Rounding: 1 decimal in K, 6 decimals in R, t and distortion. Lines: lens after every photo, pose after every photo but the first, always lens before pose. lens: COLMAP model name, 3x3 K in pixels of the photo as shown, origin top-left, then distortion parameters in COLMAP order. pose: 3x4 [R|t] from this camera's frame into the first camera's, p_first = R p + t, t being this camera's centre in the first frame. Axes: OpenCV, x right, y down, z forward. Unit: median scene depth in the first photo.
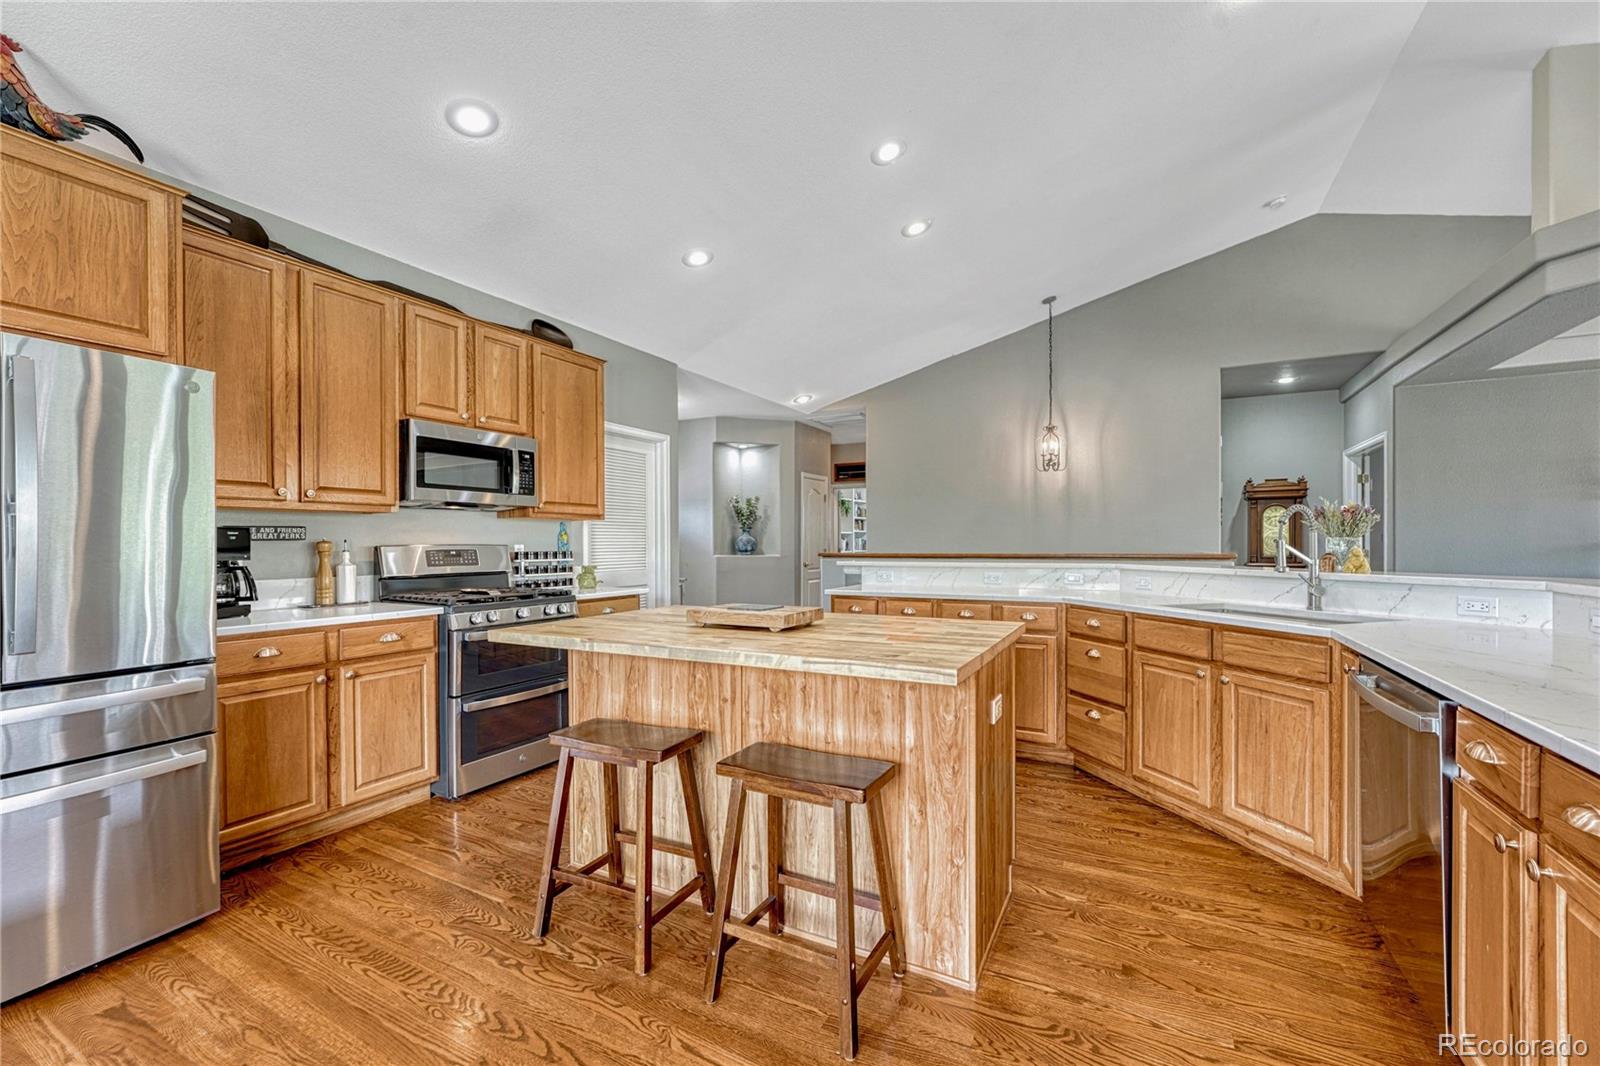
lens RADIAL K [[649.6, 0, 803.0], [0, 649.6, 547.7], [0, 0, 1]] dist [-0.011191, 0.001419]
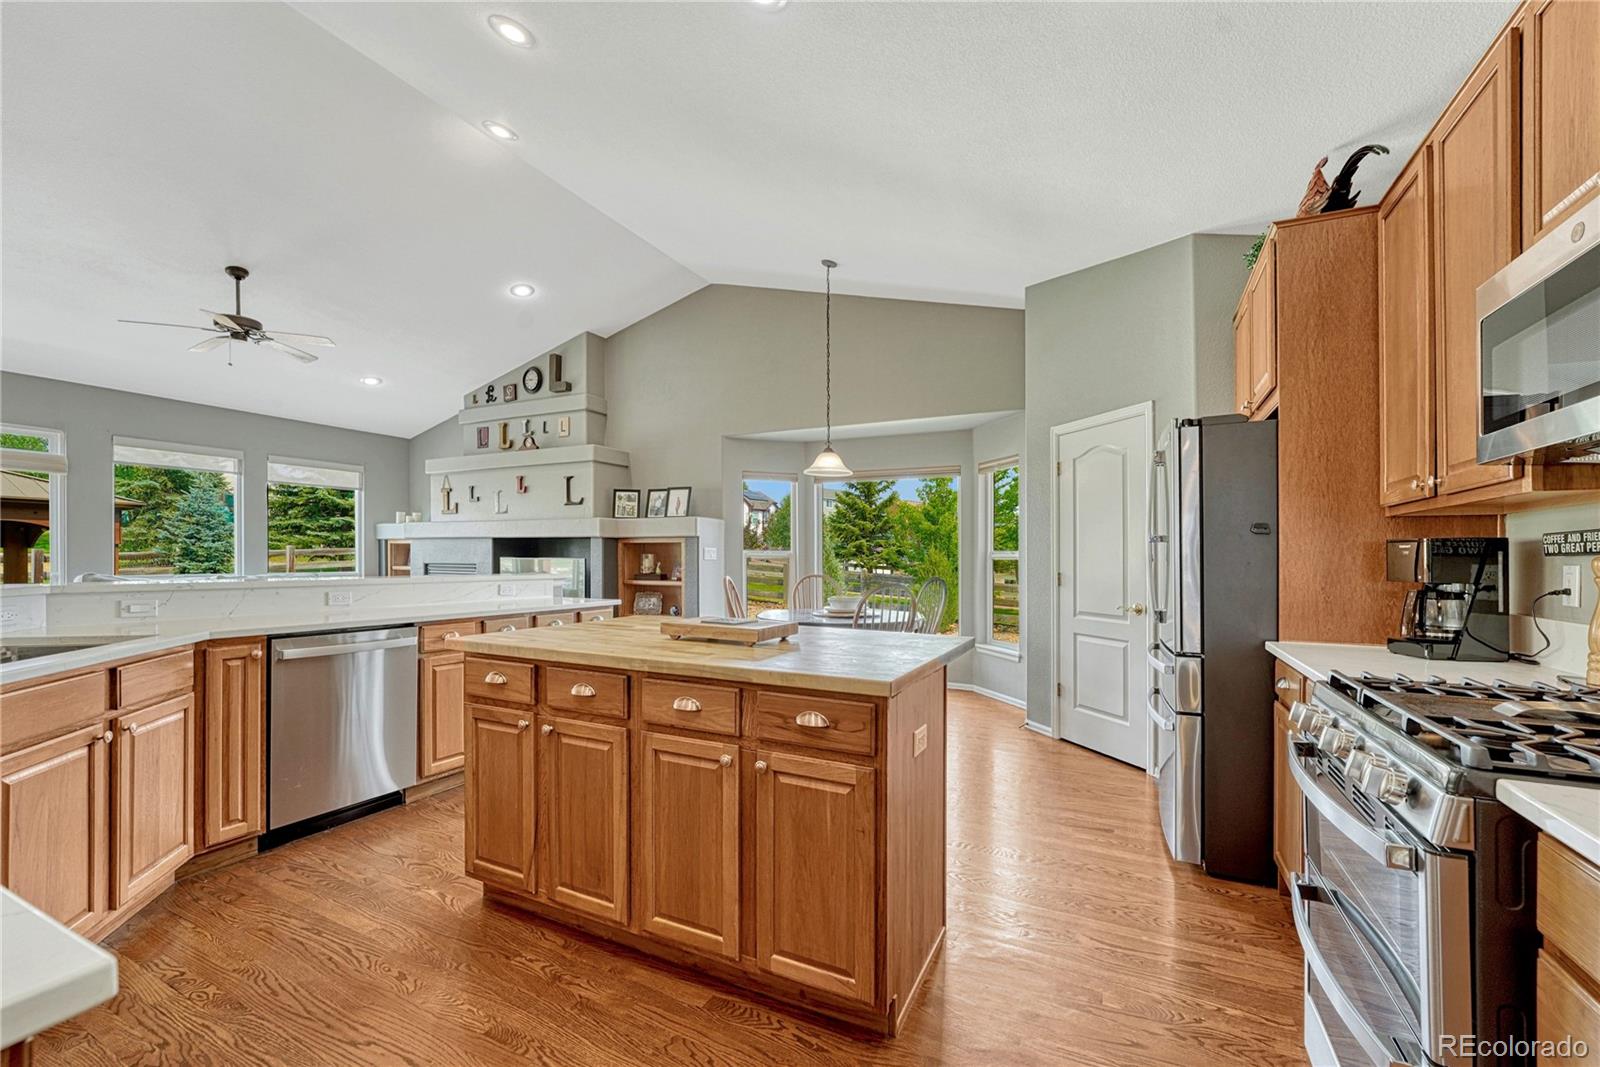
lens RADIAL K [[649.6, 0, 800.8], [0, 649.6, 570.7], [0, 0, 1]] dist [-0.011191, 0.001419]
pose [[-0.999508, -0.002848, -0.031245, -0.091748], [-0.003723, 0.999601, 0.028001, -0.008677], [0.031153, 0.028103, -0.999119, 1.224500]]
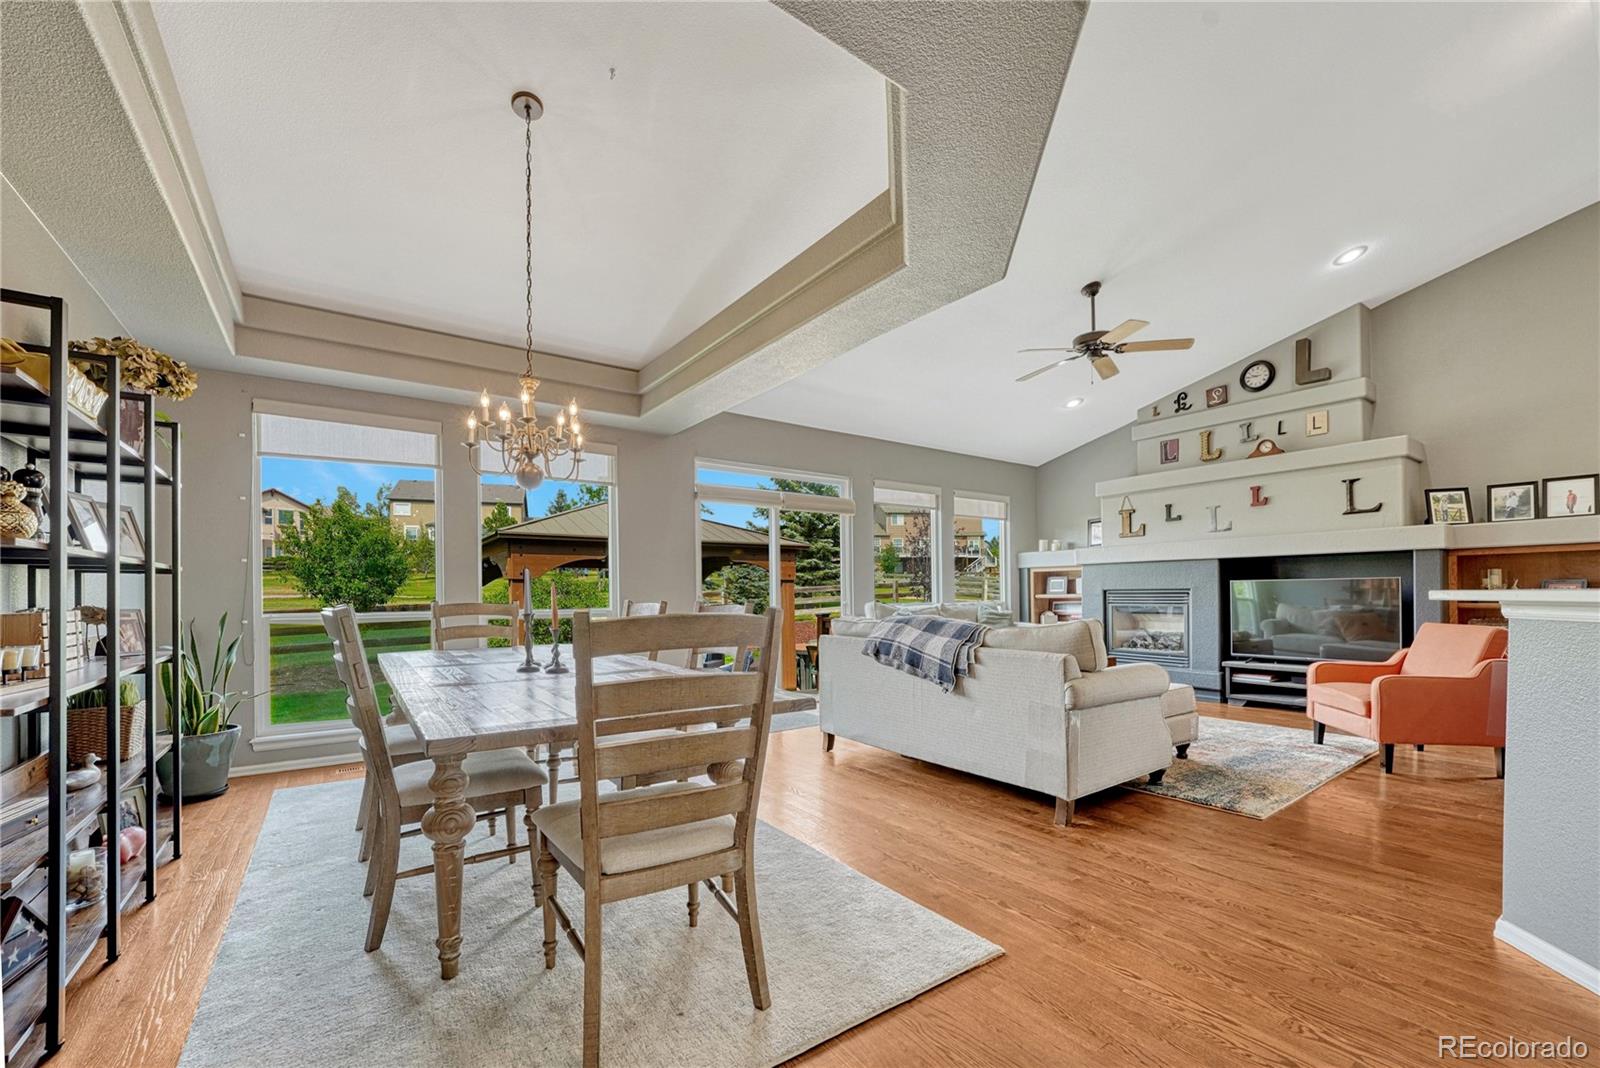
lens RADIAL K [[649.6, 0, 796.7], [0, 649.6, 592.8], [0, 0, 1]] dist [-0.011191, 0.001419]
pose [[-0.894163, 0.014501, 0.447506, 0.984722], [0.016618, 0.999862, 0.000805, 0.021828], [-0.447432, 0.008156, -0.894281, 1.296293]]
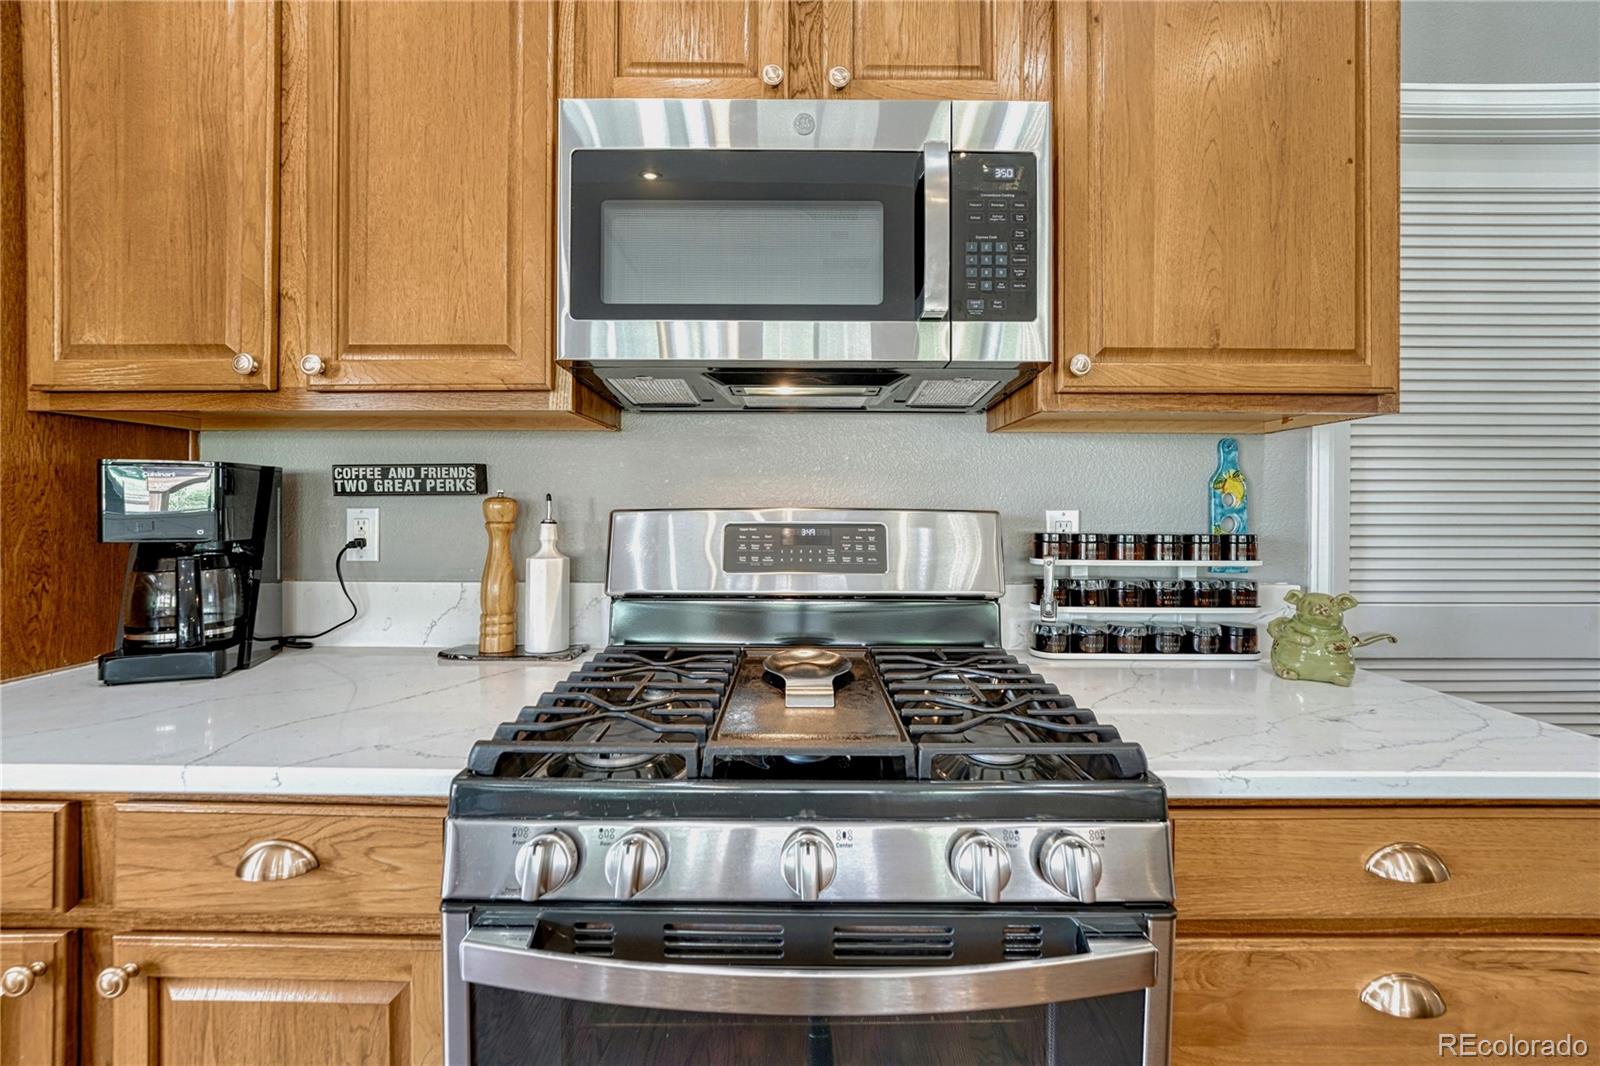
lens RADIAL K [[649.6, 0, 805.6], [0, 649.6, 505.9], [0, 0, 1]] dist [-0.011191, 0.001419]
pose [[0.474025, 0.000527, -0.880511, -0.234897], [-0.012807, 0.999898, -0.006296, -0.003685], [0.880418, 0.014261, 0.473983, 0.814384]]
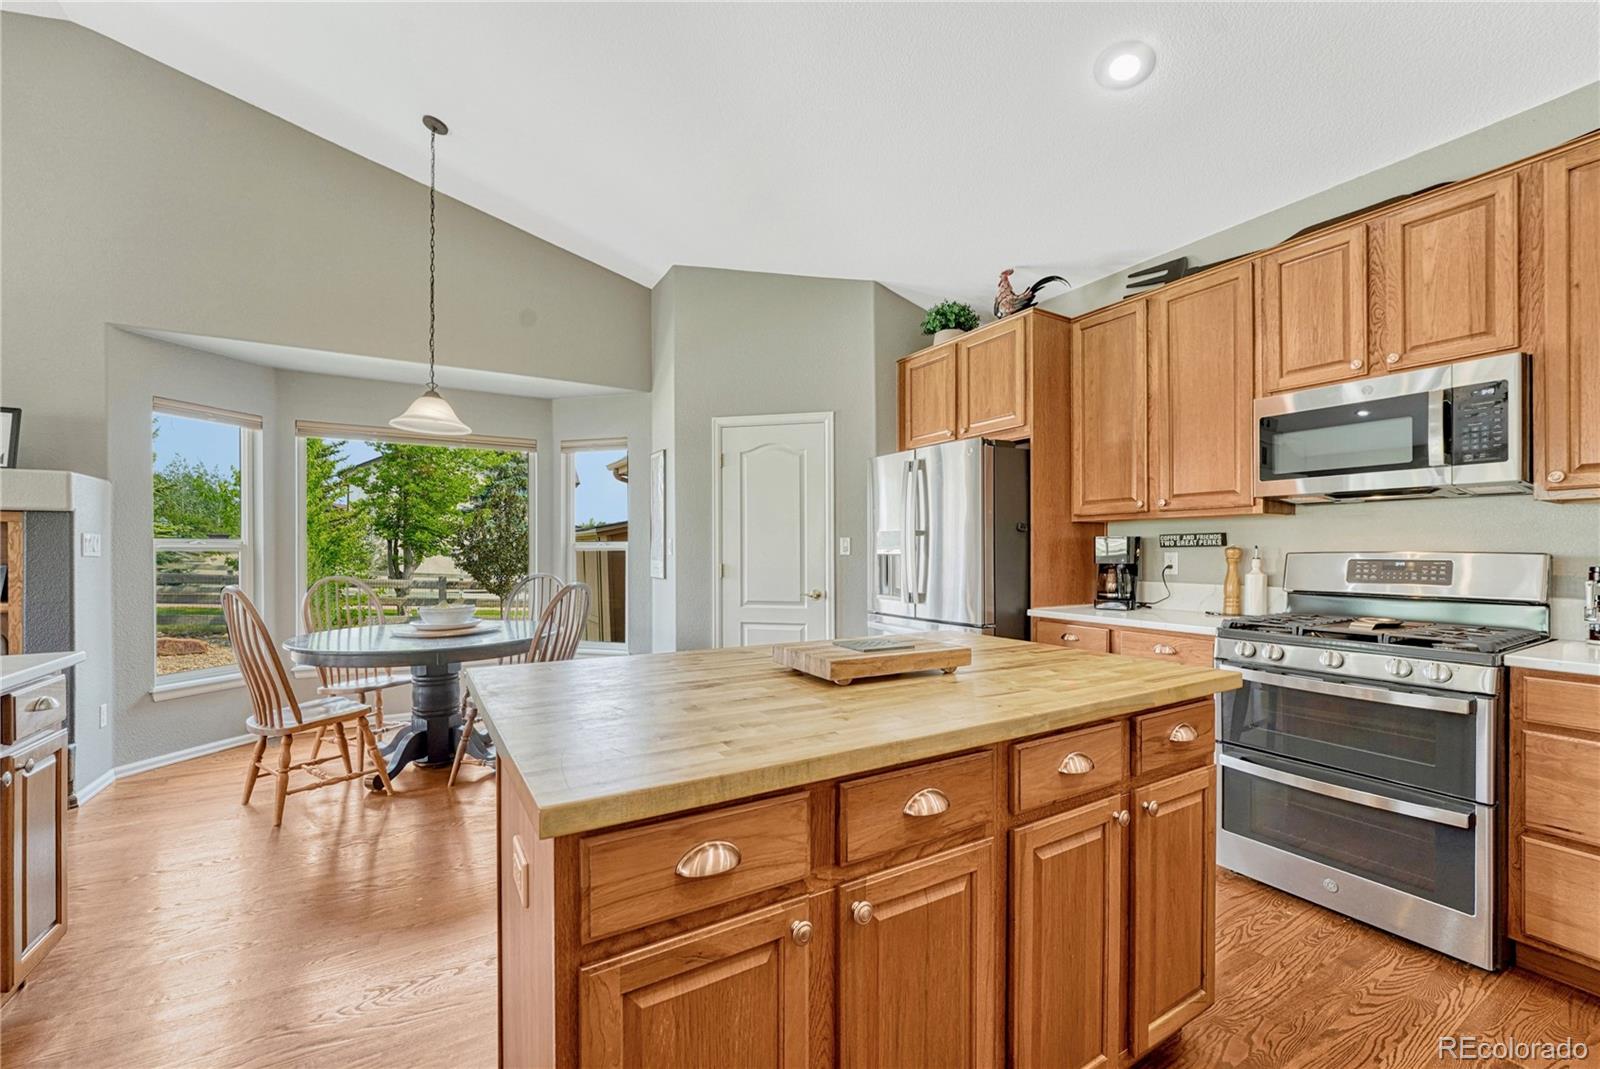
lens RADIAL K [[649.6, 0, 805.3], [0, 649.6, 554.1], [0, 0, 1]] dist [-0.011191, 0.001419]
pose [[-0.512712, 0.007987, -0.858523, 0.340408], [-0.004431, 0.999919, 0.011949, -0.007239], [0.858549, 0.009930, -0.512635, 0.791036]]
